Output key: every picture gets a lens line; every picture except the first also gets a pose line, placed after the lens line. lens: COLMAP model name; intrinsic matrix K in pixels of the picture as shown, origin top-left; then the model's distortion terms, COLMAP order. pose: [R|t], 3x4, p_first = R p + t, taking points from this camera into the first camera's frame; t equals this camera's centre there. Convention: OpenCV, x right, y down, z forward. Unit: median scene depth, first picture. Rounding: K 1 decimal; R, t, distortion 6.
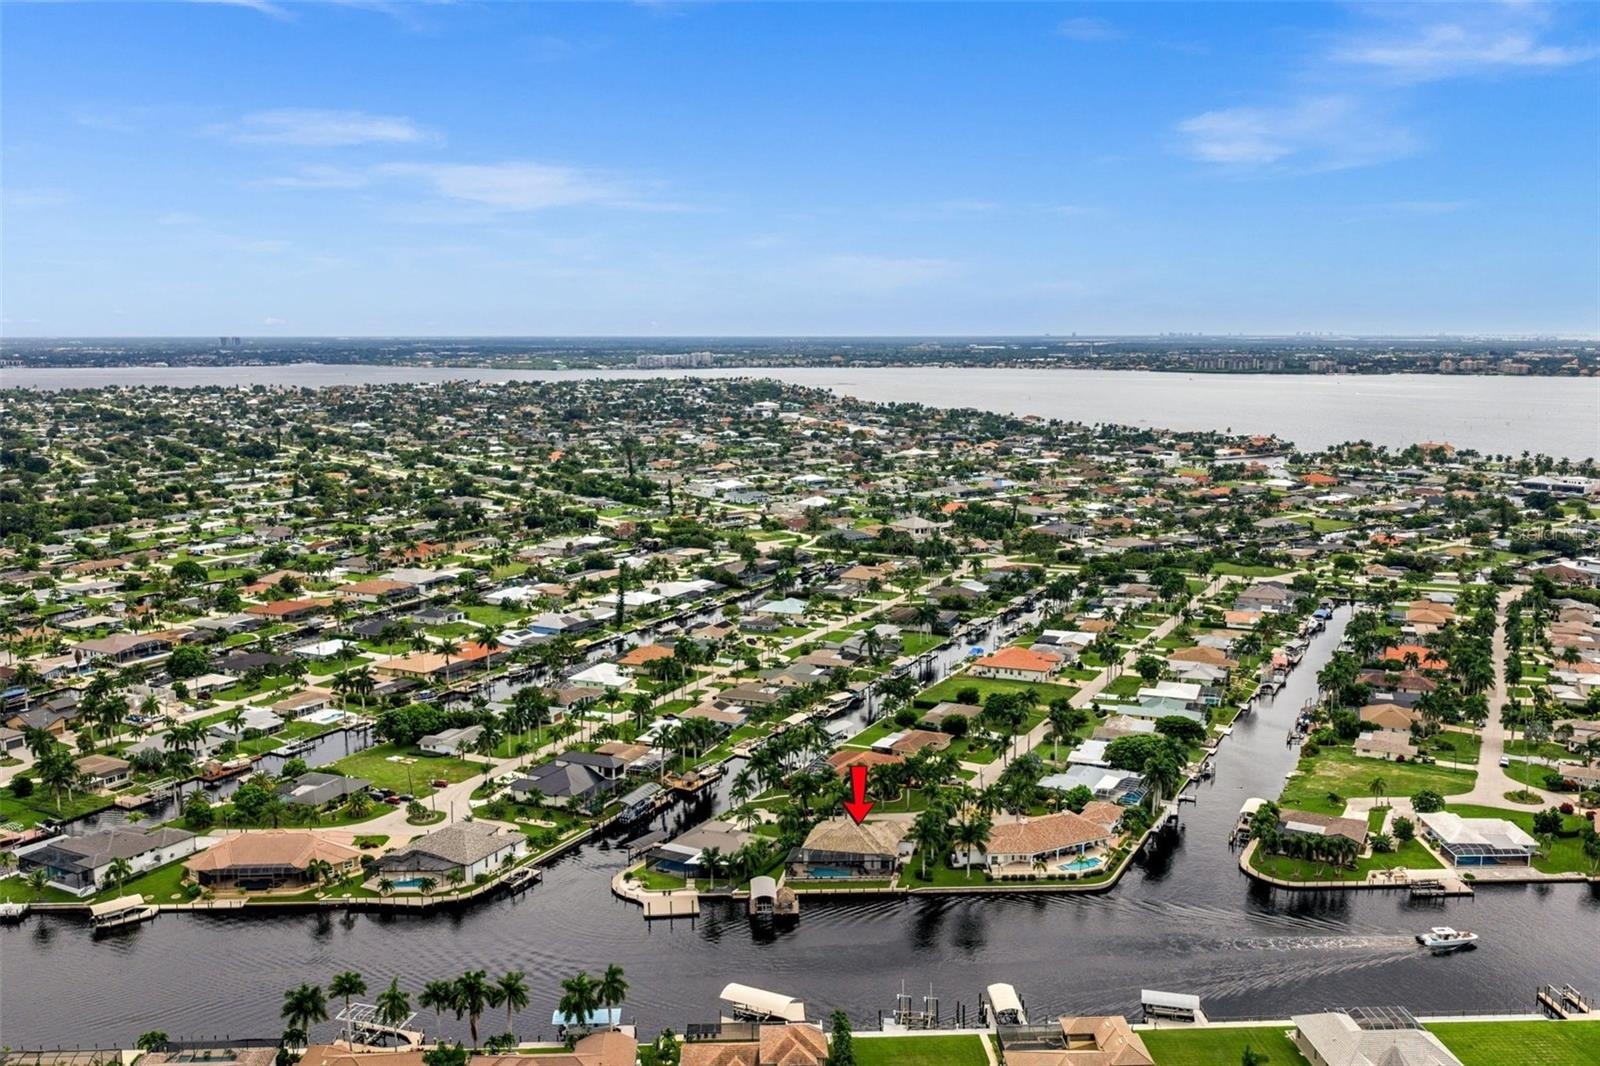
lens RADIAL K [[1347.4, 0, 798.2], [0, 1347.4, 529.9], [0, 0, 1]] dist [0.034469, -0.057729]
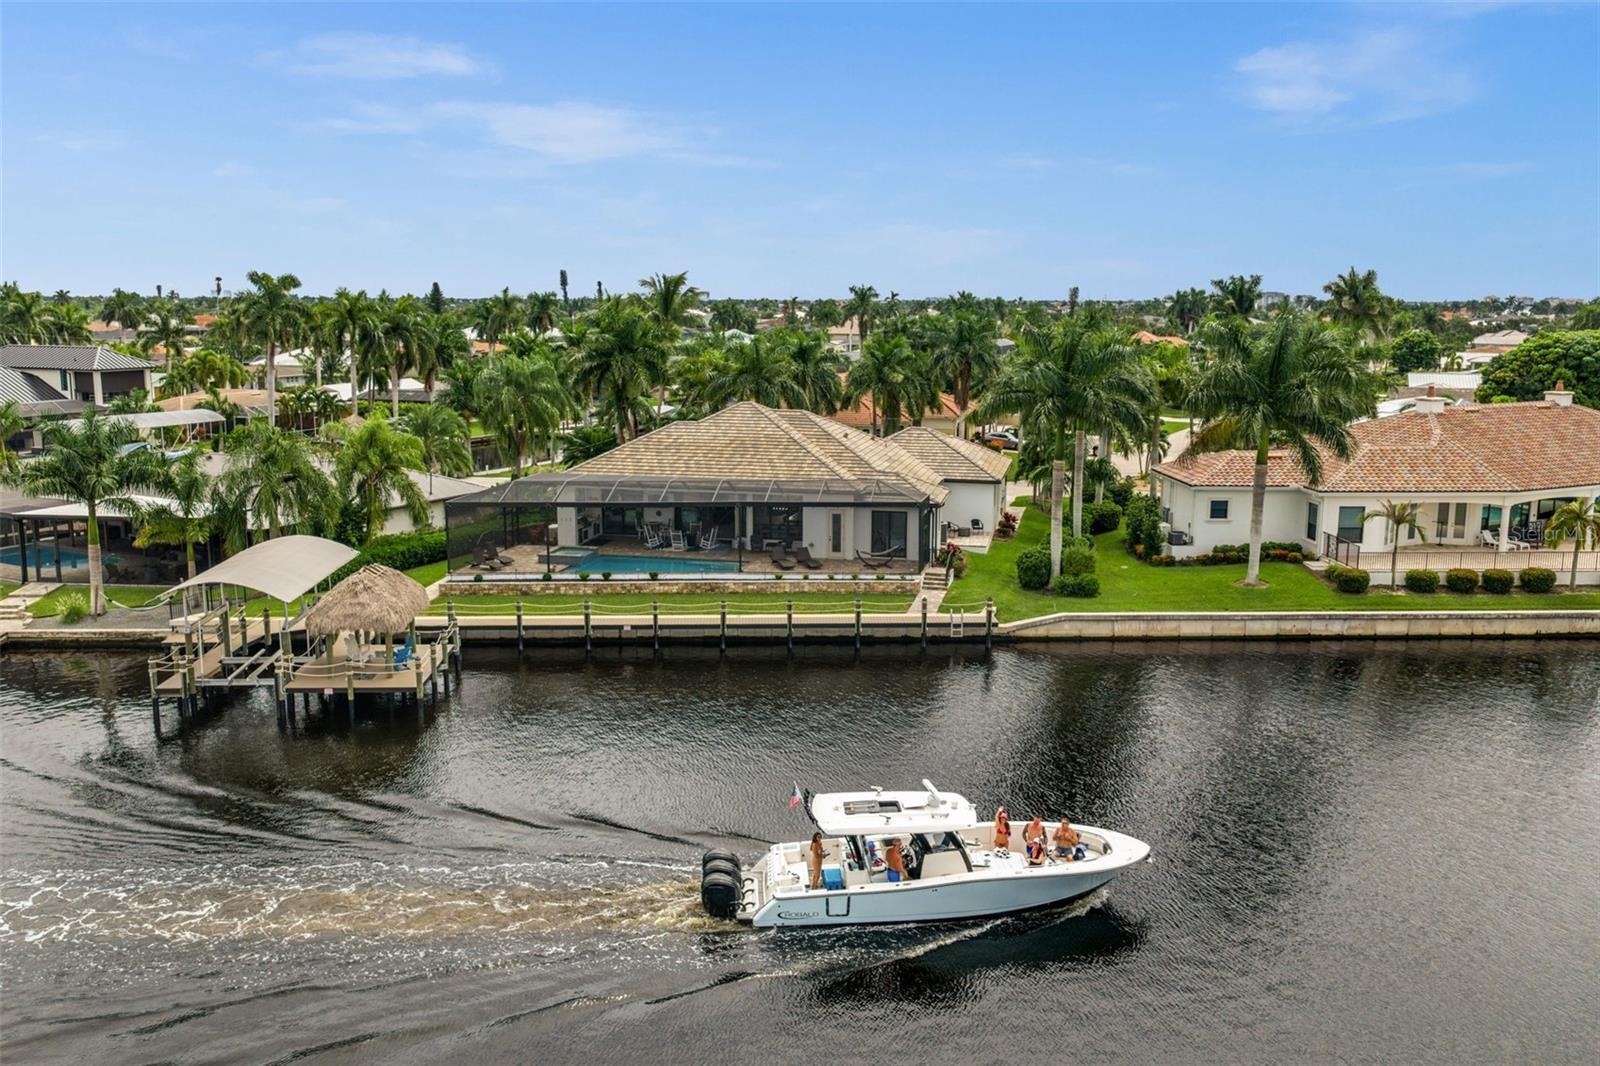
lens RADIAL K [[1347.4, 0, 798.2], [0, 1347.4, 529.9], [0, 0, 1]] dist [0.034469, -0.057729]
pose [[0.999981, 0.004596, -0.004156, 0.037773], [-0.004498, 0.999717, 0.023357, 0.184387], [0.004262, -0.023338, 0.999719, 0.584293]]
